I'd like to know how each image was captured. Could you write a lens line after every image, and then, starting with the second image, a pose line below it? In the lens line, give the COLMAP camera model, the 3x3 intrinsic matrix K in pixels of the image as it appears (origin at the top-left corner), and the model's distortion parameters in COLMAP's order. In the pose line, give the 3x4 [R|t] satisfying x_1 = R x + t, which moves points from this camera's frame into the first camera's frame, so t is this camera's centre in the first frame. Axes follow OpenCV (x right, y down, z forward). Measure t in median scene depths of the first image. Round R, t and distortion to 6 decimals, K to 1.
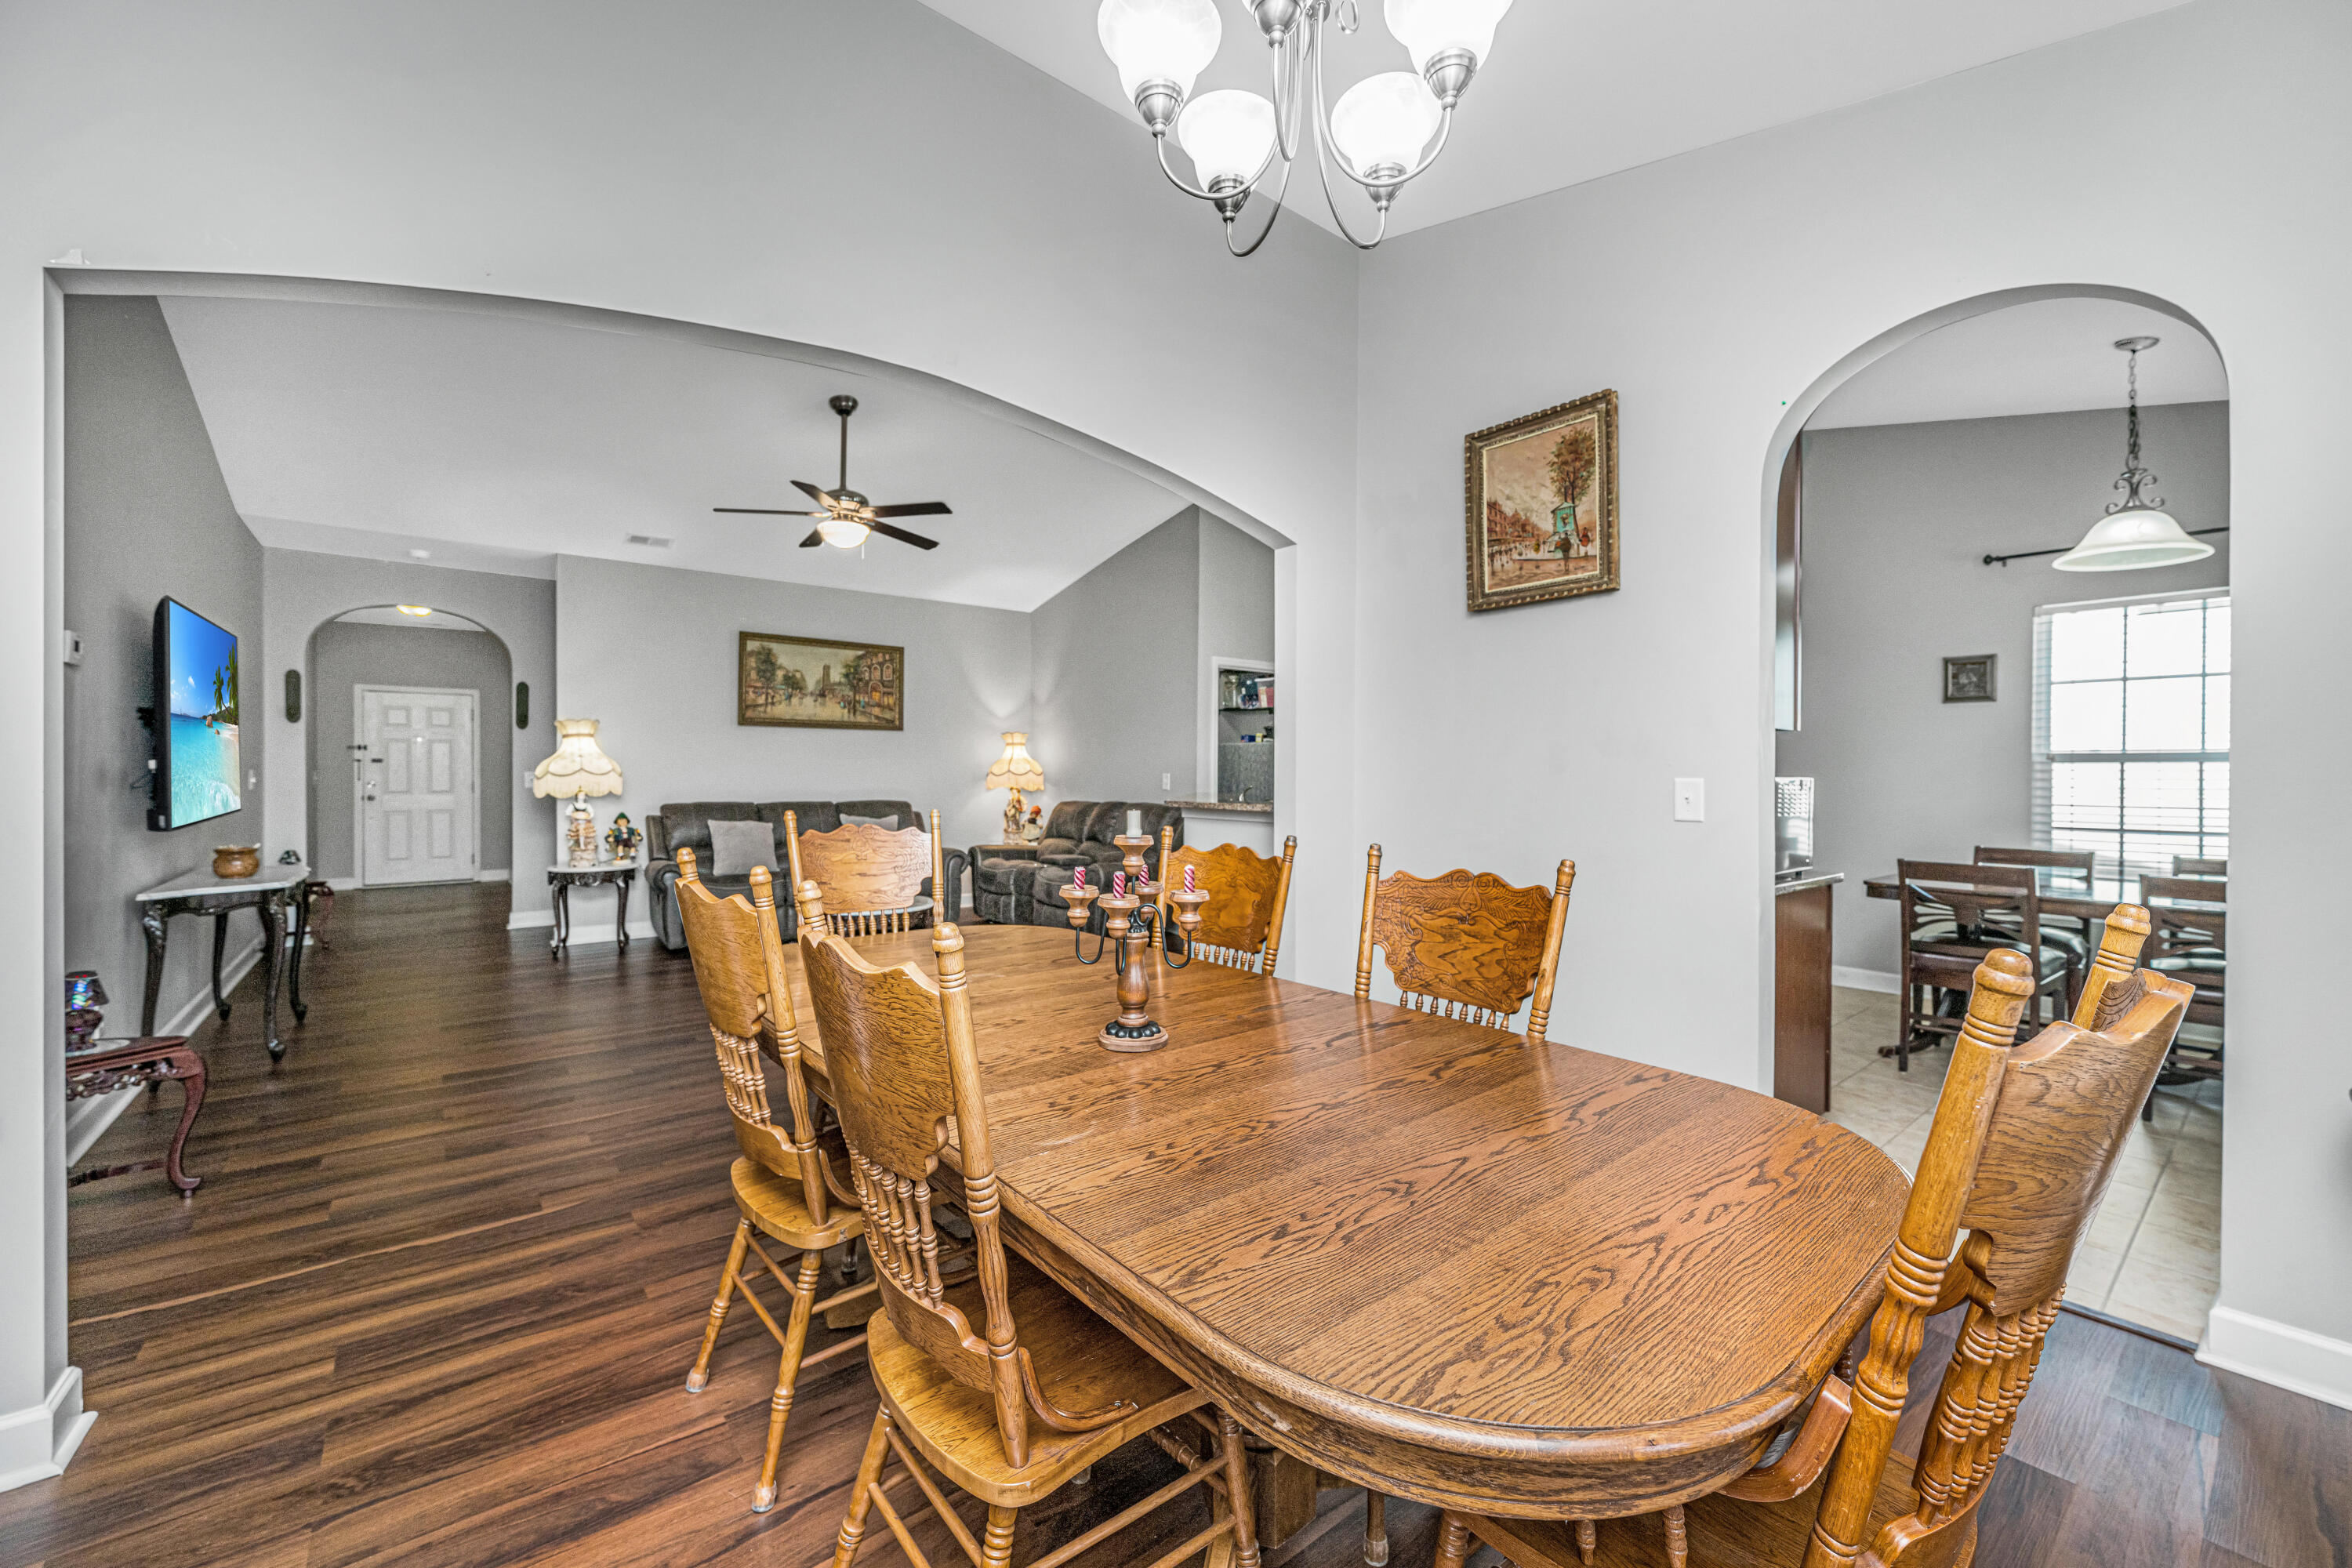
lens RADIAL K [[918.2, 0, 1092.7], [0, 918.2, 785.0], [0, 0, 1]] dist [-0.000429, -0.000030]
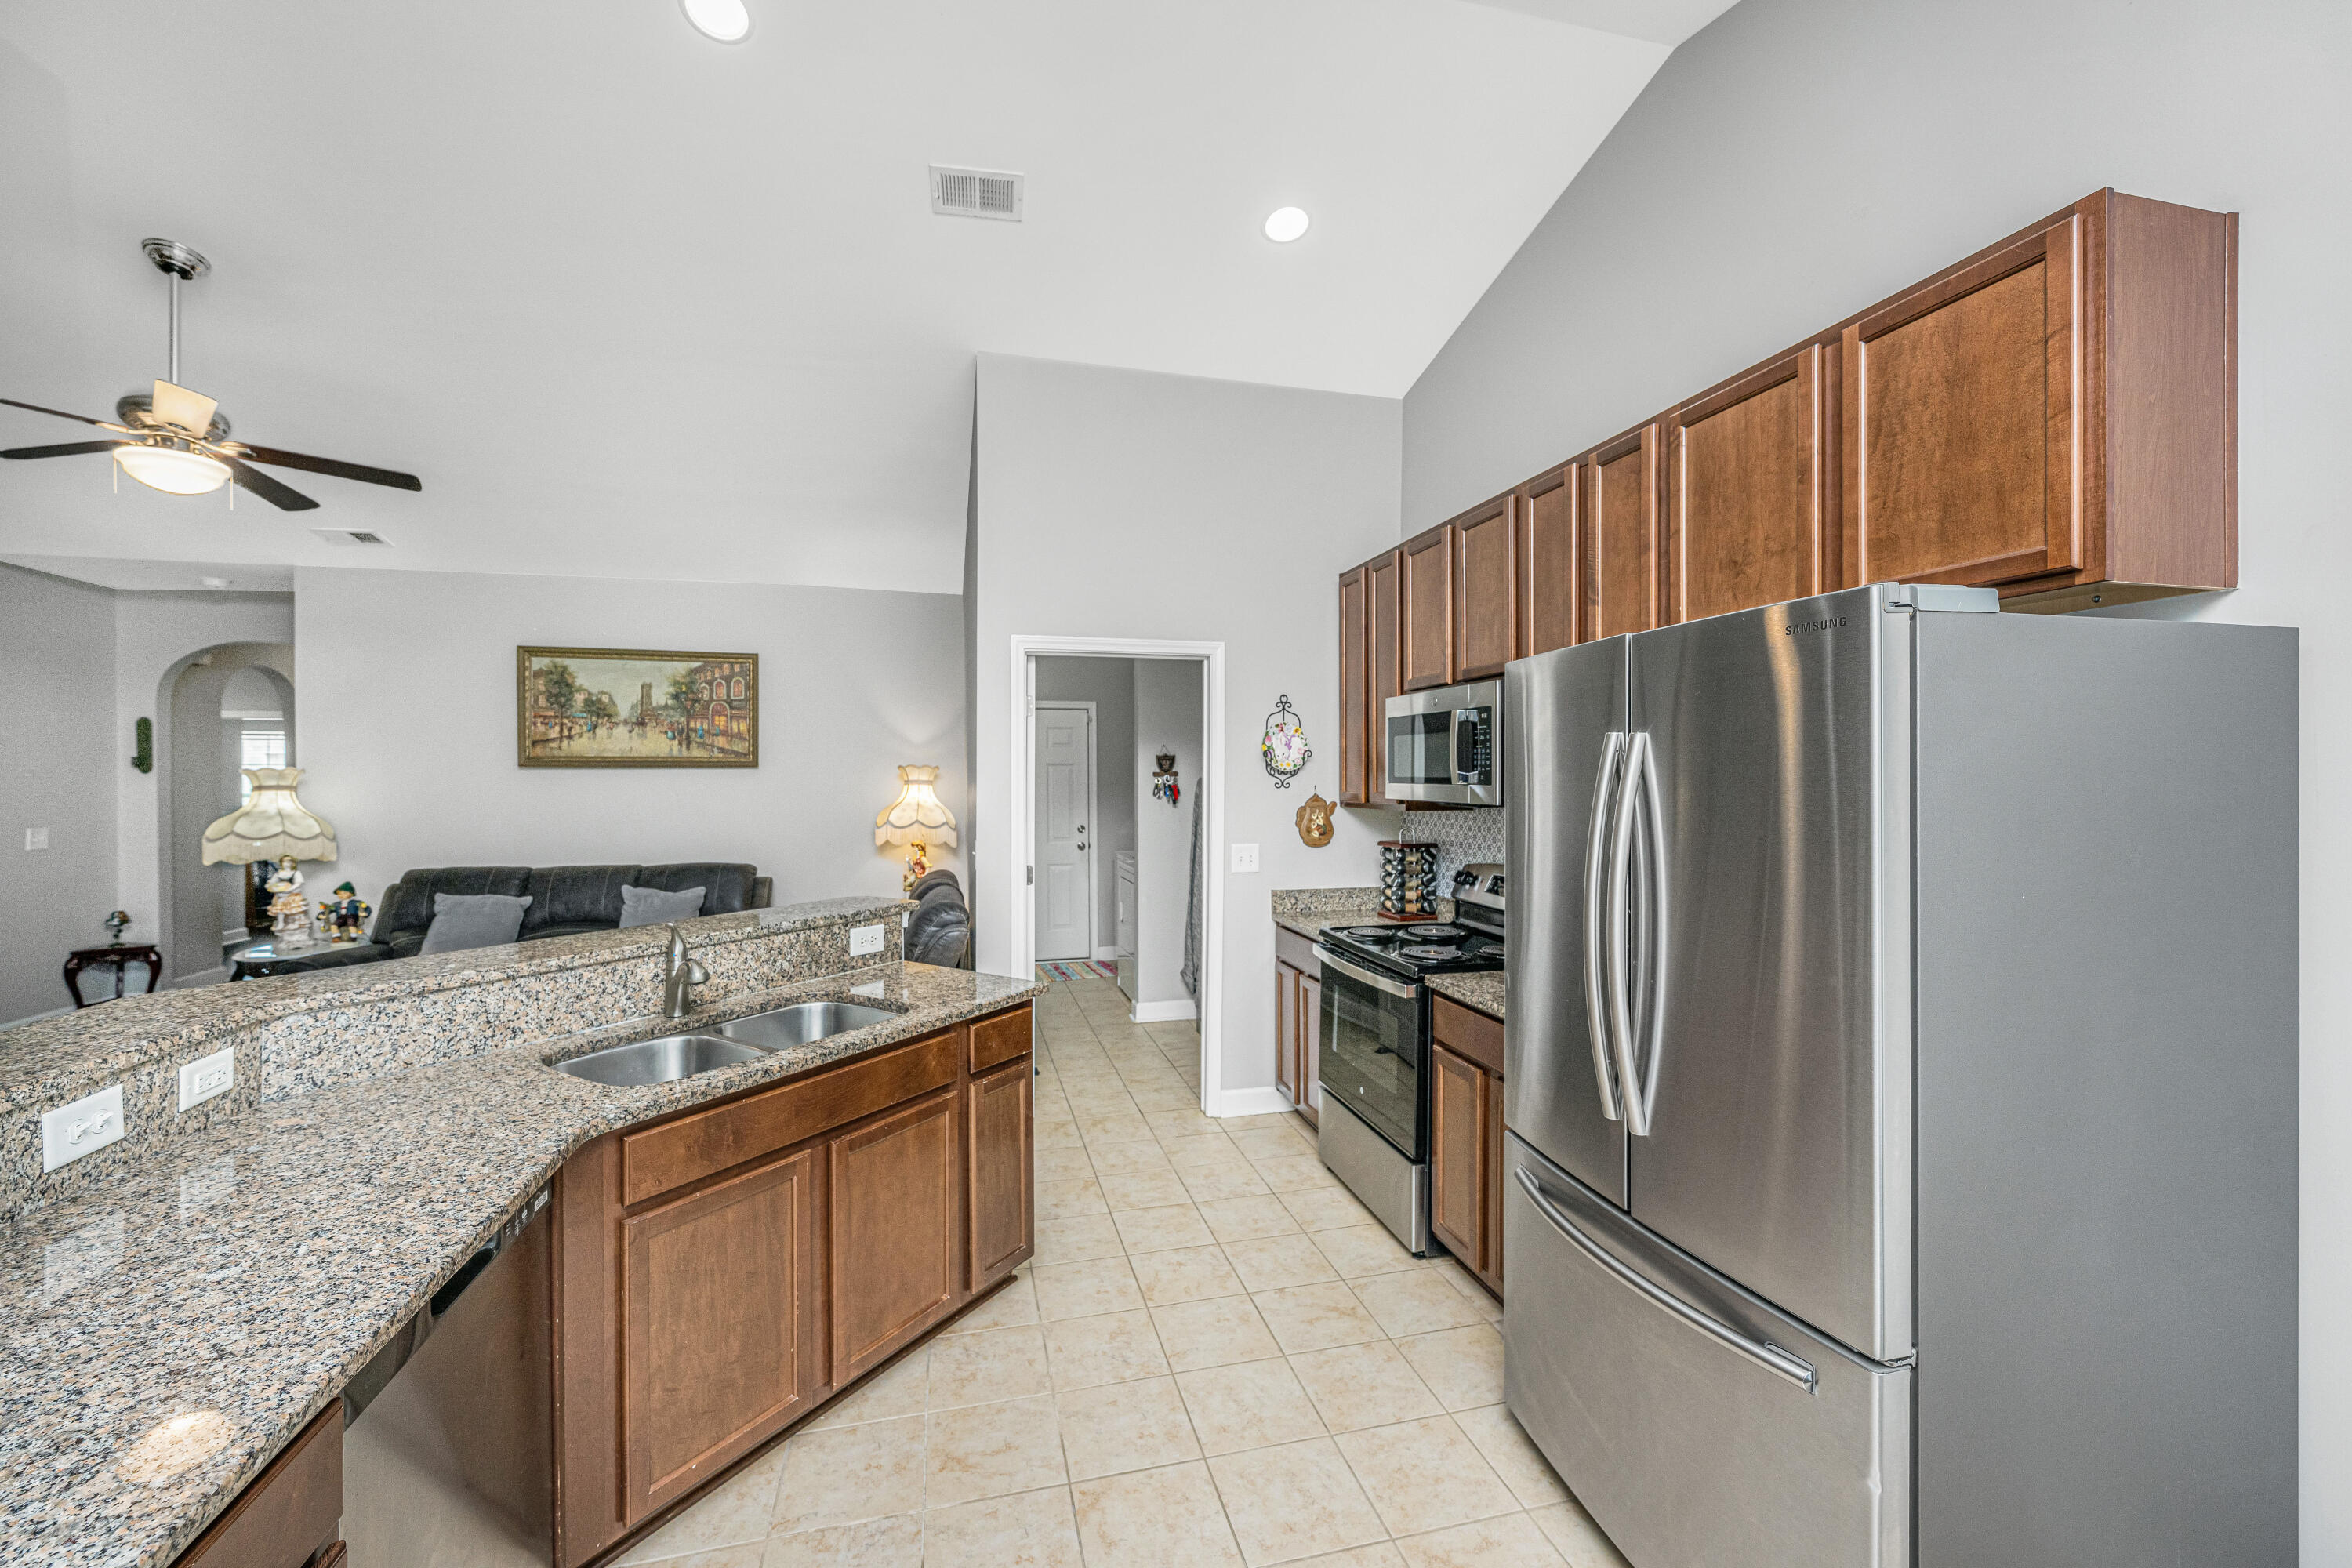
lens RADIAL K [[946.6, 0, 1176.0], [0, 946.6, 784.0], [0, 0, 1]] dist [-0.002054, -0.000243]
pose [[0.928686, -0.004537, -0.370840, 0.408604], [0.003174, 0.999986, -0.004287, -0.043556], [0.370855, 0.002804, 0.928687, 0.443368]]
